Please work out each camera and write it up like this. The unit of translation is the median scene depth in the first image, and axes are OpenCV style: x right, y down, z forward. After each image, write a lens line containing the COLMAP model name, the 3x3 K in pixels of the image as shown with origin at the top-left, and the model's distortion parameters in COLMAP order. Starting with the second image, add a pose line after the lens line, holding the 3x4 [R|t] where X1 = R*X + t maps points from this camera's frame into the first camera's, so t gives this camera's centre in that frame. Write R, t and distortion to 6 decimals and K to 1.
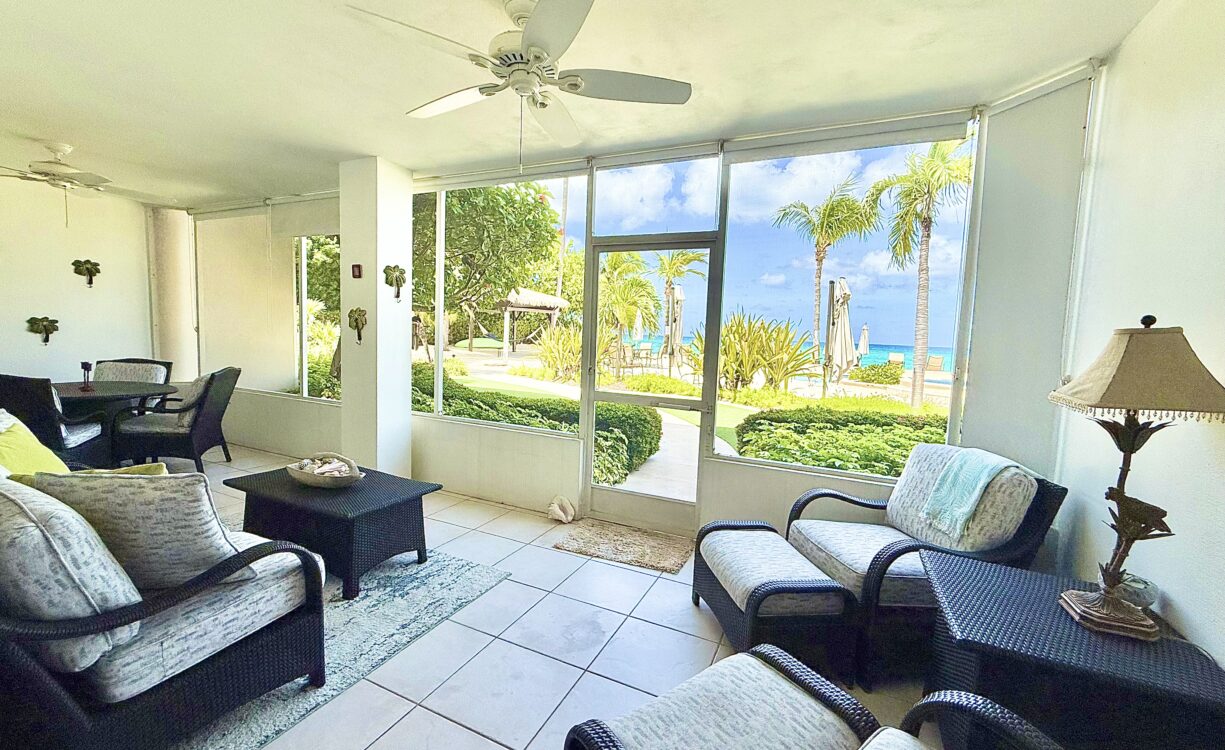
lens RADIAL K [[485.5, 0, 613.8], [0, 485.5, 373.7], [0, 0, 1]] dist [0.000242, -0.000014]
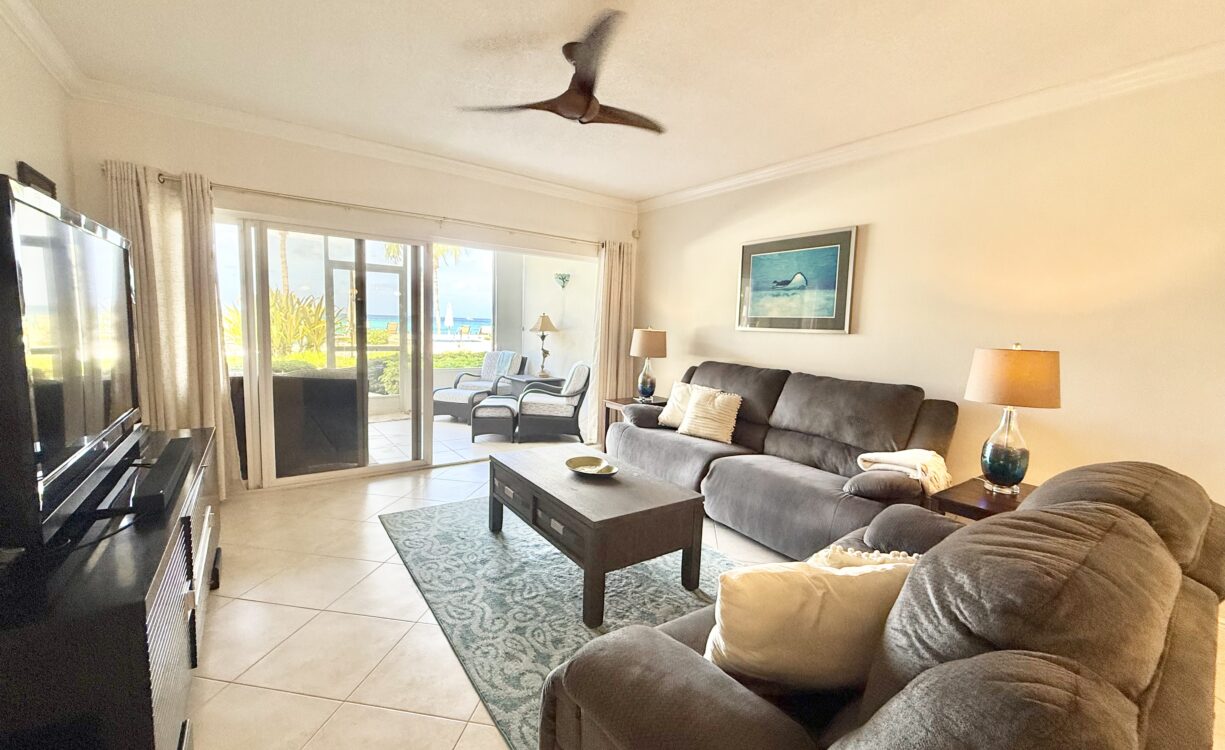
lens RADIAL K [[485.5, 0, 612.9], [0, 485.5, 374.1], [0, 0, 1]] dist [0.000242, -0.000014]
pose [[0.488238, -0.111745, 0.865527, -2.953134], [0.053207, 0.993735, 0.098283, 0.049818], [-0.871087, -0.001933, 0.491125, -2.079456]]
